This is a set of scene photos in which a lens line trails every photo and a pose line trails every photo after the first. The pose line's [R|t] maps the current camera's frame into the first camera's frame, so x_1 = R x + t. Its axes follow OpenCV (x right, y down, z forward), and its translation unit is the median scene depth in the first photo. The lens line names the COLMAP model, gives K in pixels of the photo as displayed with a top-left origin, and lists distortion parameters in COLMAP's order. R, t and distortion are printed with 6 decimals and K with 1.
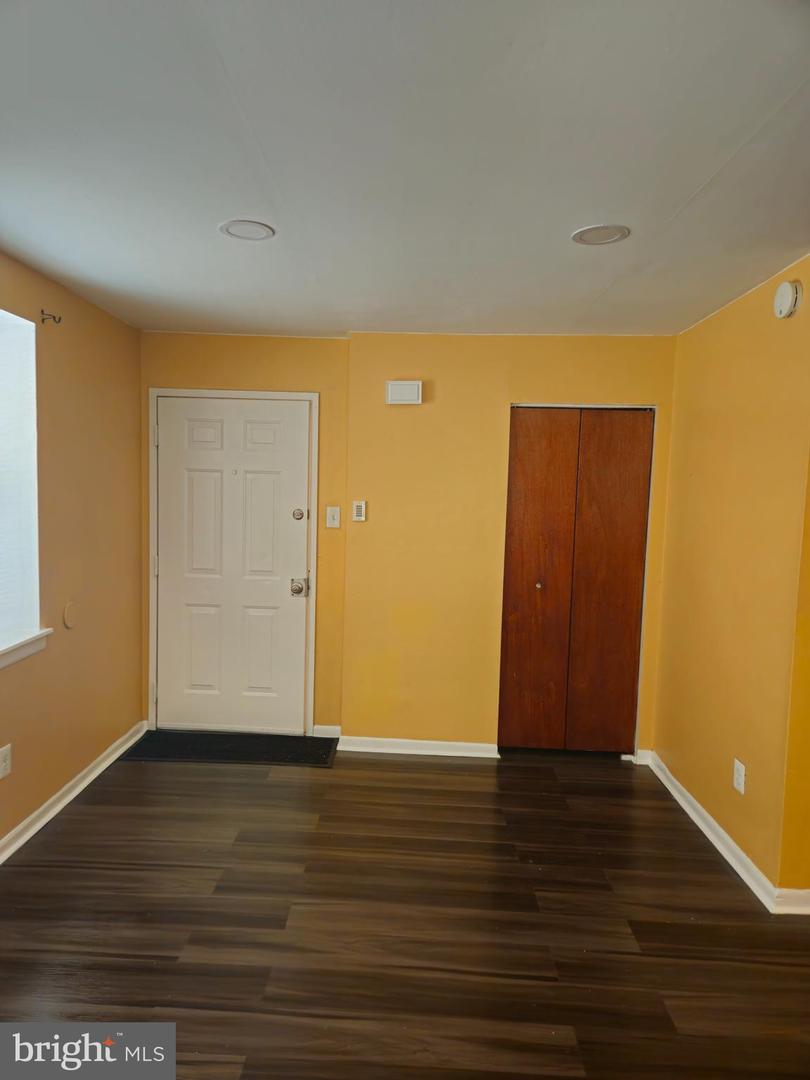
lens RADIAL K [[729.5, 0, 406.2], [0, 729.5, 551.1], [0, 0, 1]] dist [0.064610, -0.057019]
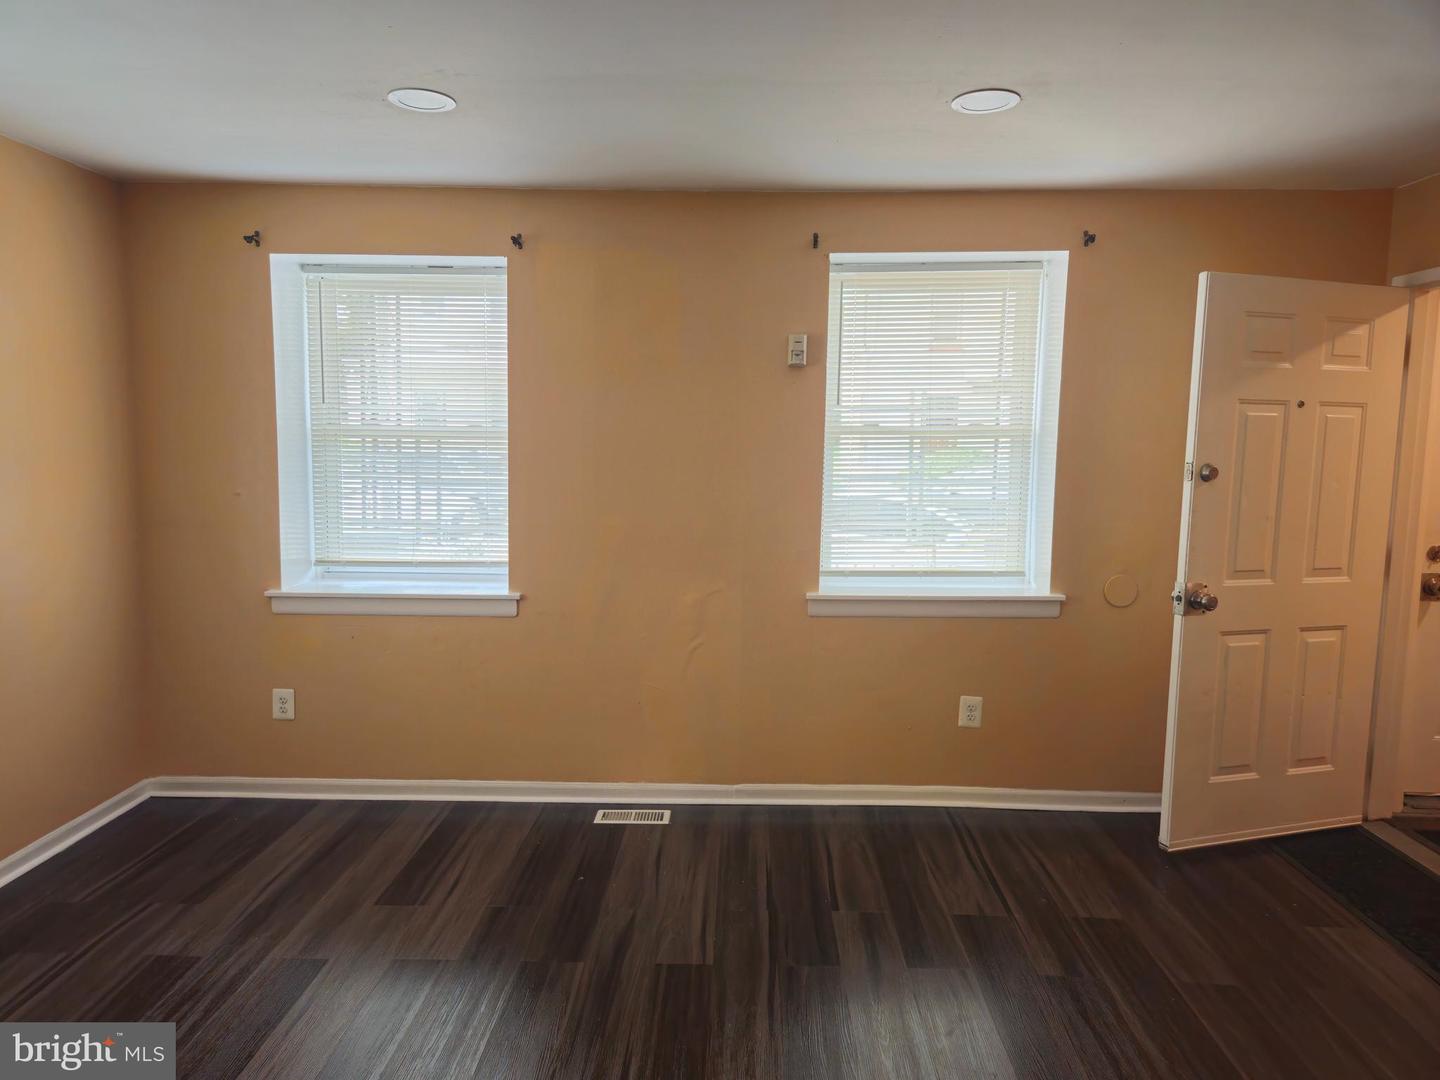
lens RADIAL K [[968.5, 0, 717.4], [0, 968.5, 535.0], [0, 0, 1]] dist [0.075669, -0.056099]
pose [[-0.025716, 0.076379, -0.996747, 0.545433], [-0.107308, 0.991105, 0.078715, -0.010606], [0.993893, 0.108983, -0.017291, 0.478189]]
